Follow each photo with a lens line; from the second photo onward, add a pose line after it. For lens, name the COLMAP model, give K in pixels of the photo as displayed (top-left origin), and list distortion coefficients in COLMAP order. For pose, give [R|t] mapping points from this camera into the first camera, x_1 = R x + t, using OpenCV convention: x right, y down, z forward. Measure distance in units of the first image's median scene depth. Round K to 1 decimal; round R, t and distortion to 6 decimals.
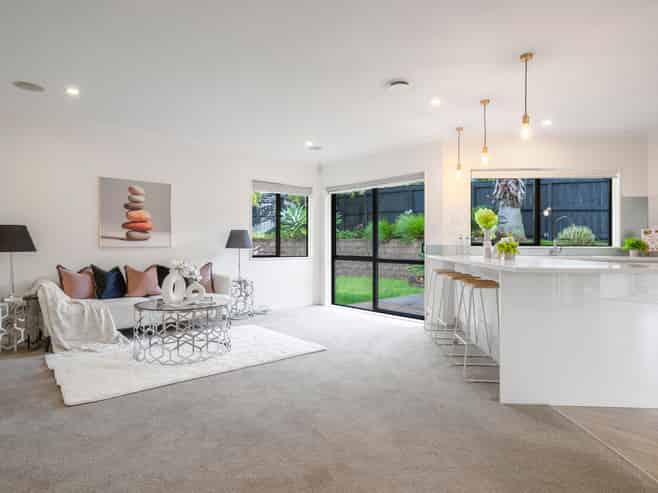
lens RADIAL K [[404.0, 0, 329.0], [0, 404.0, 246.5], [0, 0, 1]] dist [-0.000968, -0.000064]
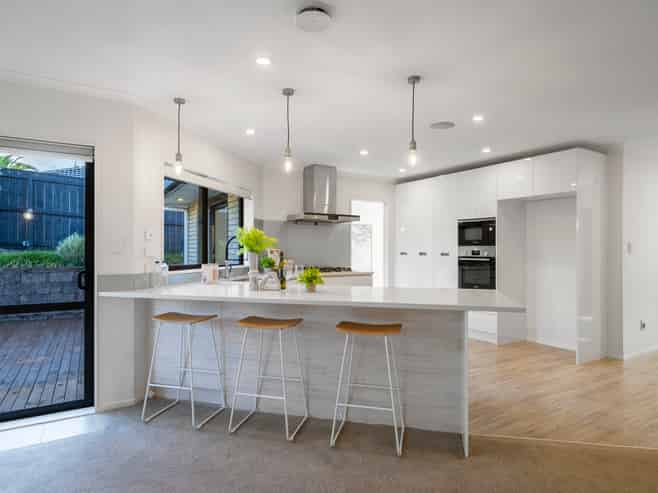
lens RADIAL K [[404.0, 0, 329.0], [0, 404.0, 246.5], [0, 0, 1]] dist [-0.000968, -0.000064]
pose [[0.197922, 0.003829, 0.980210, -0.281440], [0.001043, 0.999991, -0.004117, -0.042516], [-0.980217, 0.001838, 0.197917, 0.601150]]
